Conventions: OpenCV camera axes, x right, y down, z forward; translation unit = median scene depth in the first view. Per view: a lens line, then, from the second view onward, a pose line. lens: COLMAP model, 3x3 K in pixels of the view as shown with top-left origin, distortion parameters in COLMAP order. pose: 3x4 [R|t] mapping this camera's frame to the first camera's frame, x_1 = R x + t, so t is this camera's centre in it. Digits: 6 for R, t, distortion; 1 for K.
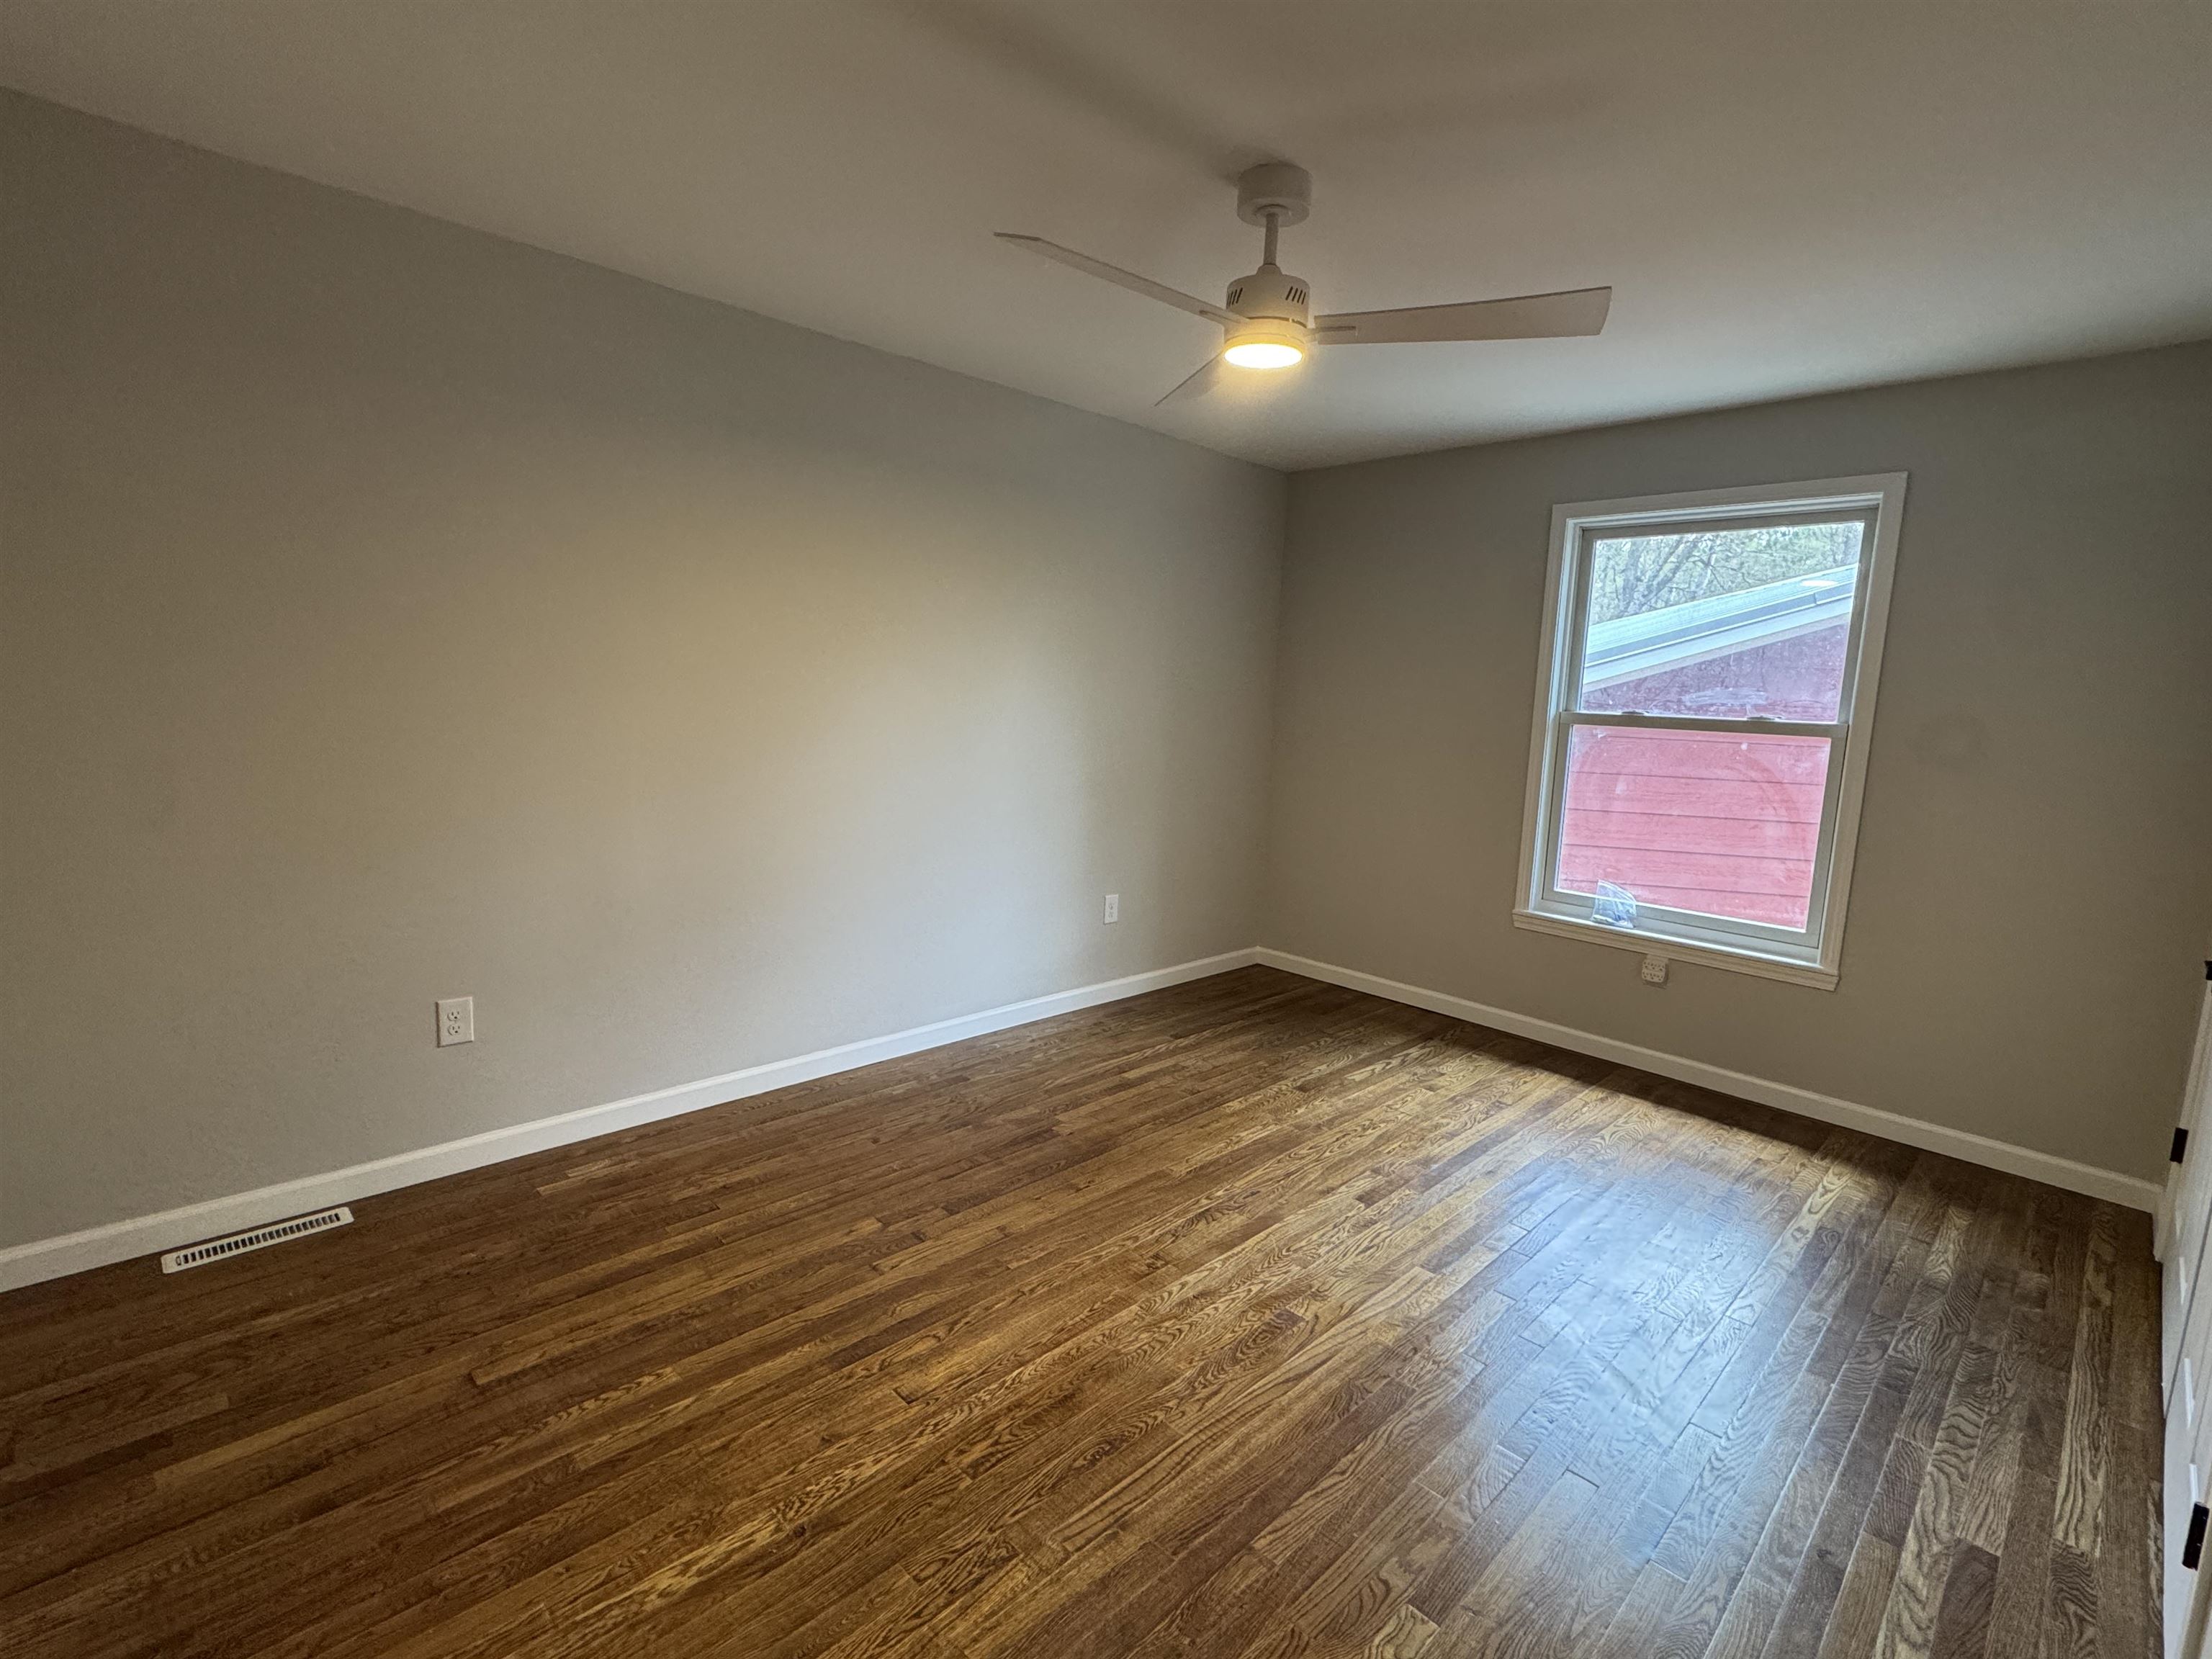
lens RADIAL K [[1018.5, 0, 1106.0], [0, 1018.5, 829.5], [0, 0, 1]] dist [-0.009849, 0.000842]
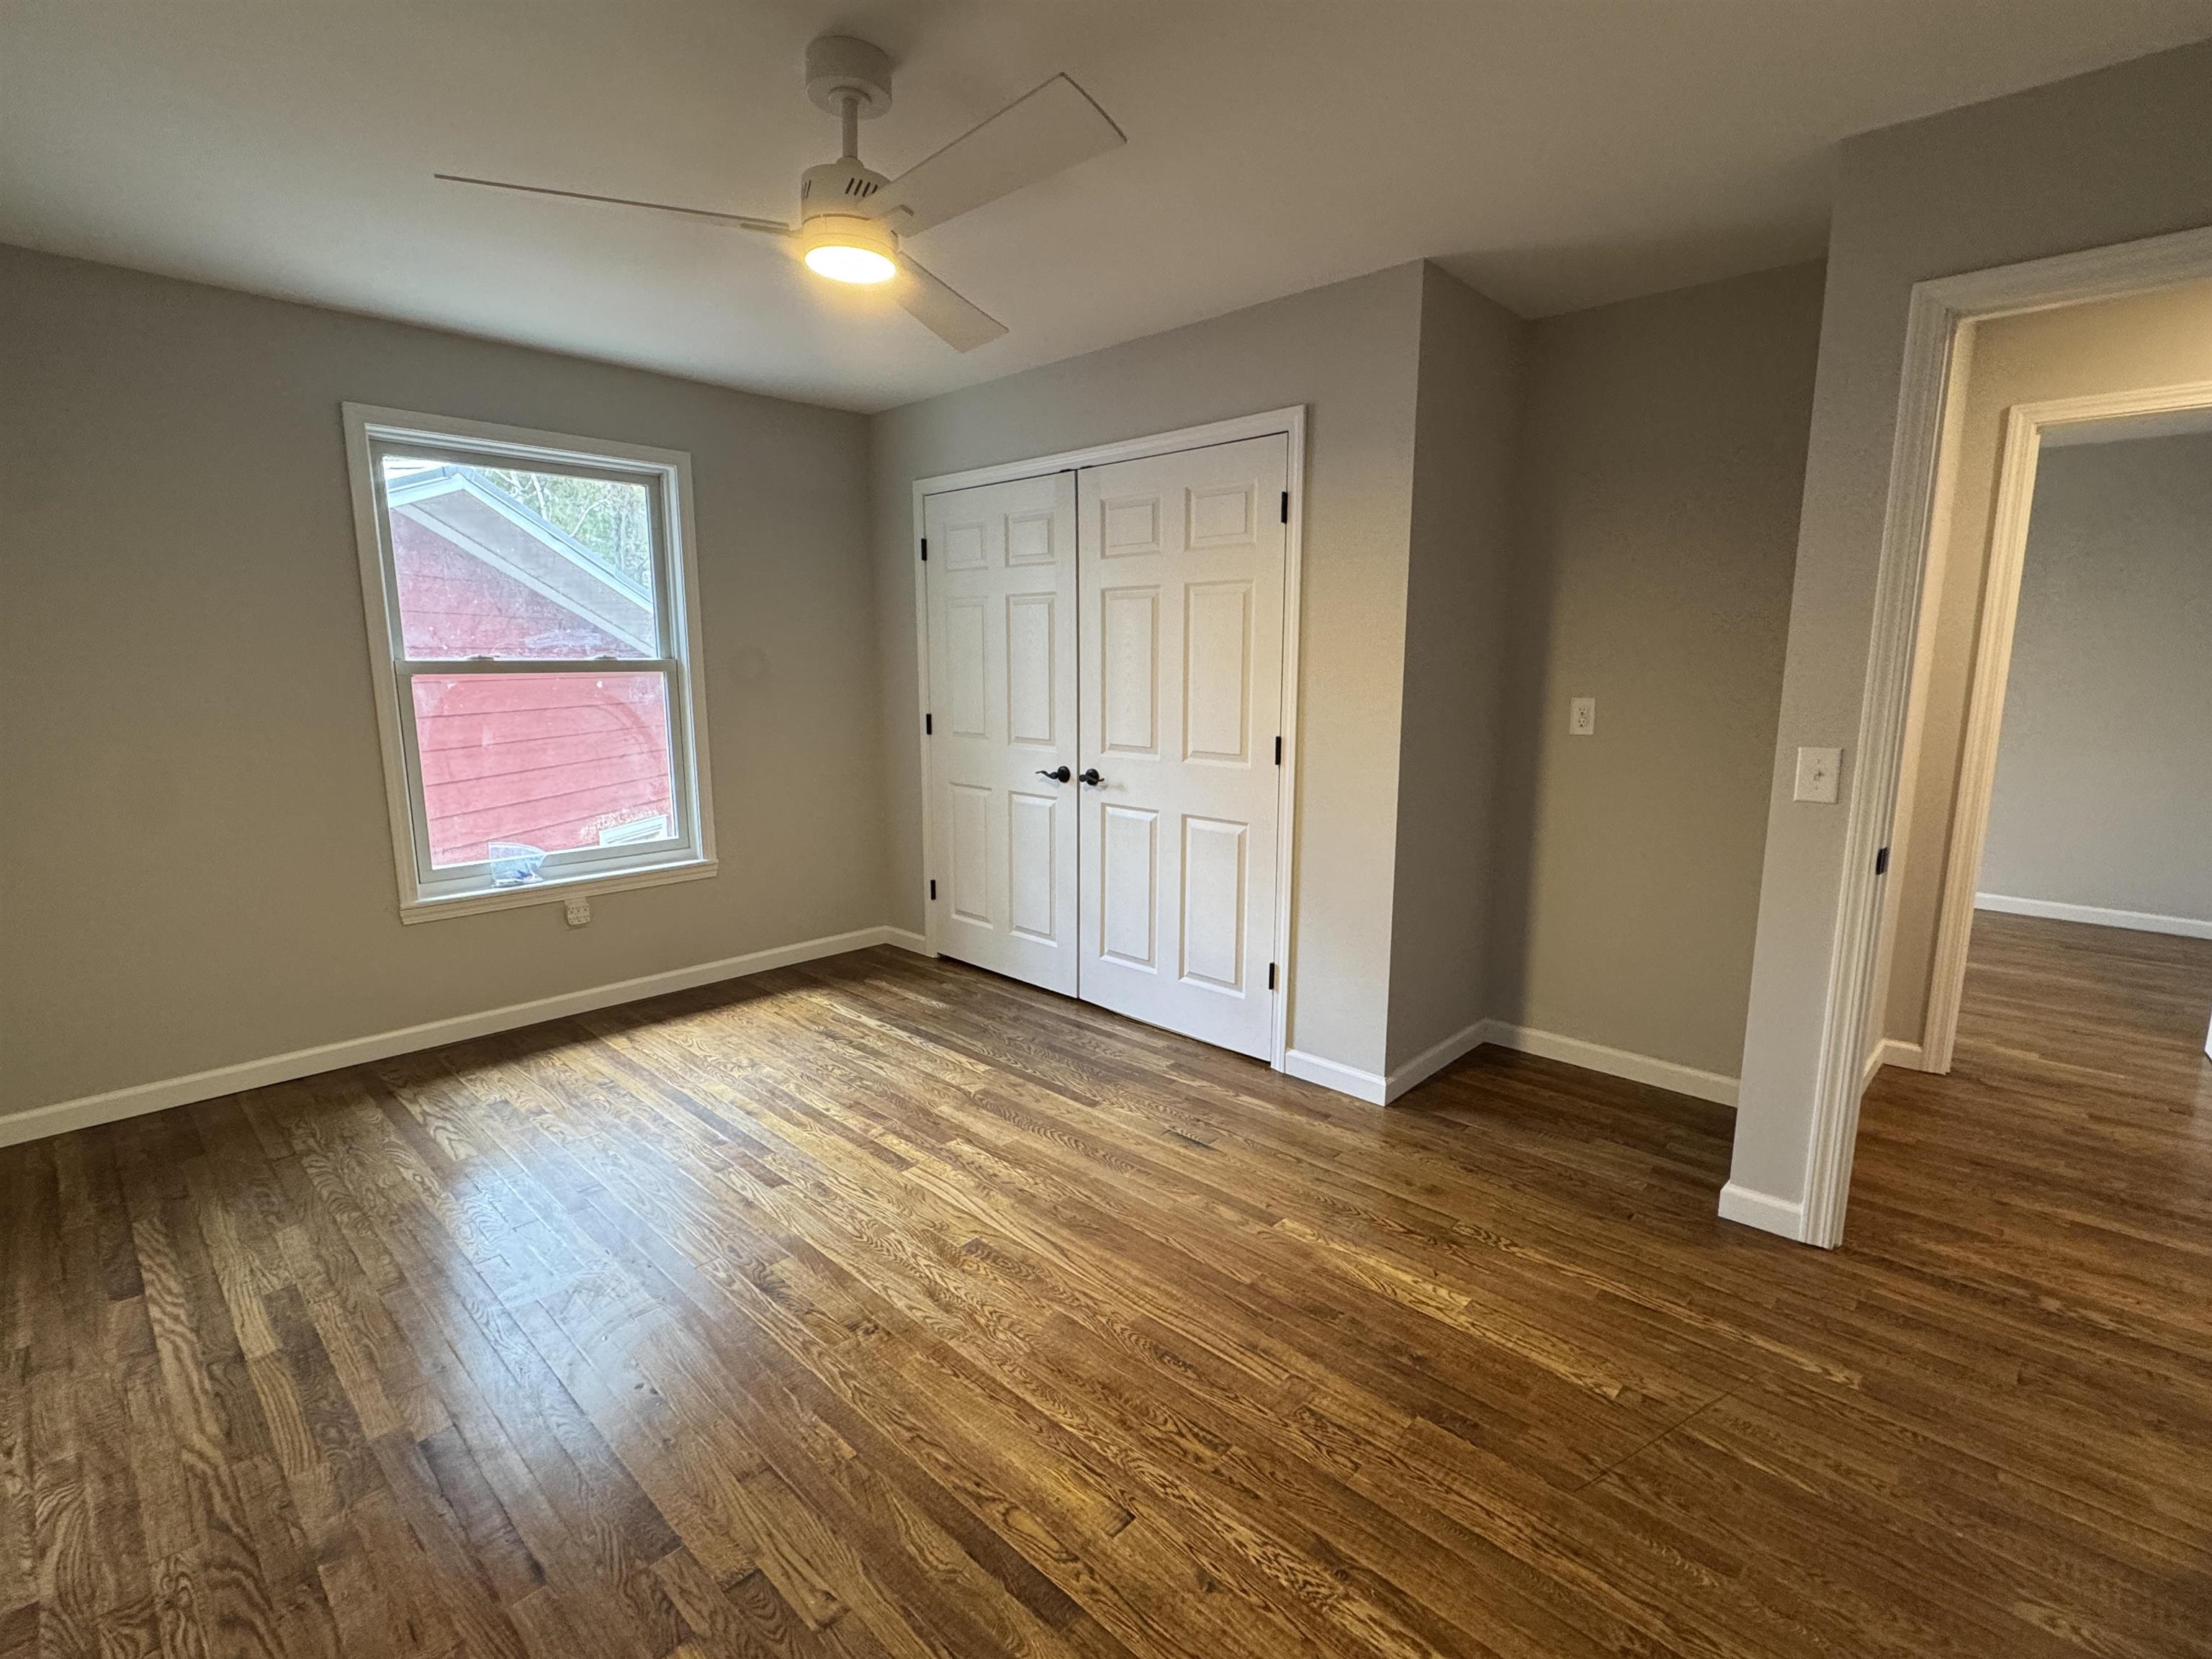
lens RADIAL K [[1018.5, 0, 1106.0], [0, 1018.5, 829.5], [0, 0, 1]] dist [-0.009849, 0.000842]
pose [[-0.039358, -0.208201, 0.977294, -0.684352], [0.136266, 0.967796, 0.211666, -0.127478], [-0.989890, 0.141503, -0.009720, 0.726444]]
